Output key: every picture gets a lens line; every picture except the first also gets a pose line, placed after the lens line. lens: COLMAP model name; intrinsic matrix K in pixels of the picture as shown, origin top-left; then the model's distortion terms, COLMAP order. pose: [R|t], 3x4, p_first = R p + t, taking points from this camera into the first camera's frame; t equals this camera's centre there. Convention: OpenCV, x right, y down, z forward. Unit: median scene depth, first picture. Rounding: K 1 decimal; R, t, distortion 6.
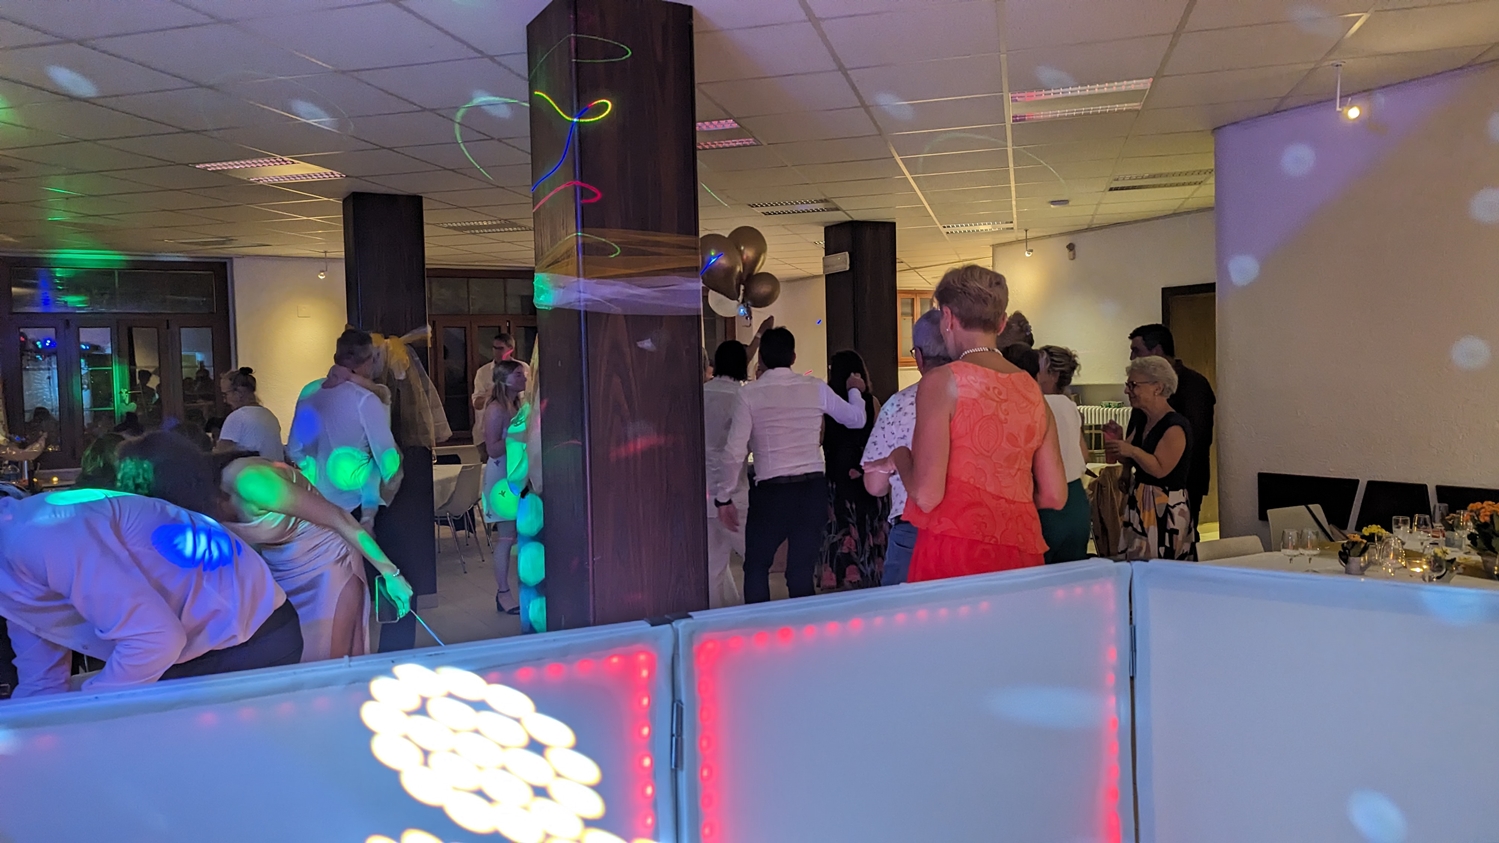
lens RADIAL K [[1073.4, 0, 737.2], [0, 1073.4, 412.5], [0, 0, 1]] dist [0.016564, -0.002022]
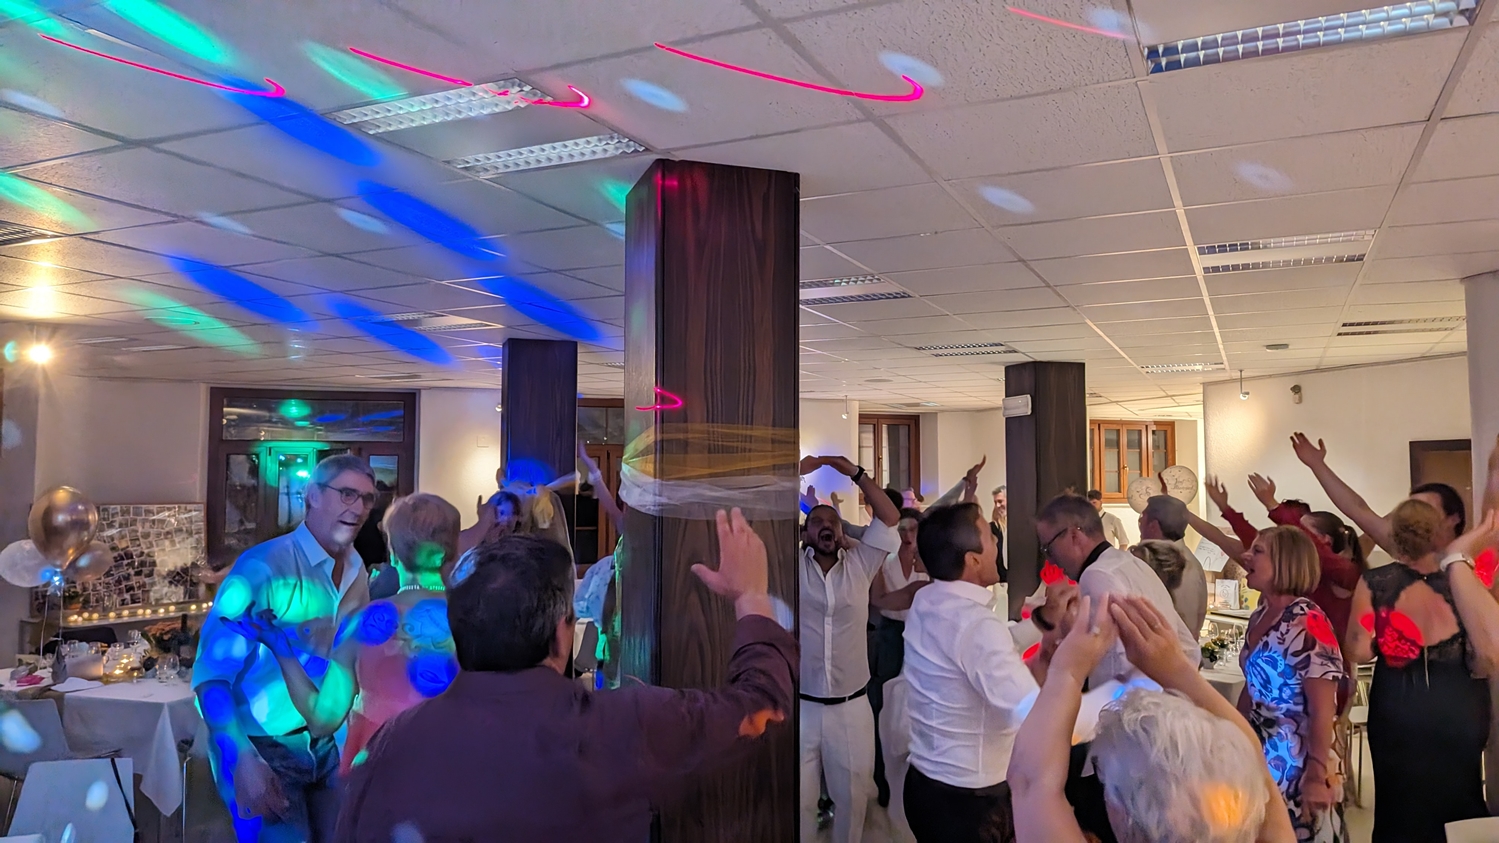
lens RADIAL K [[1073.4, 0, 737.2], [0, 1073.4, 412.5], [0, 0, 1]] dist [0.016564, -0.002022]
pose [[0.981151, 0.014783, -0.192678, 0.044050], [-0.033608, 0.994929, -0.094803, -0.049621], [0.190300, 0.099492, 0.976672, 0.075850]]
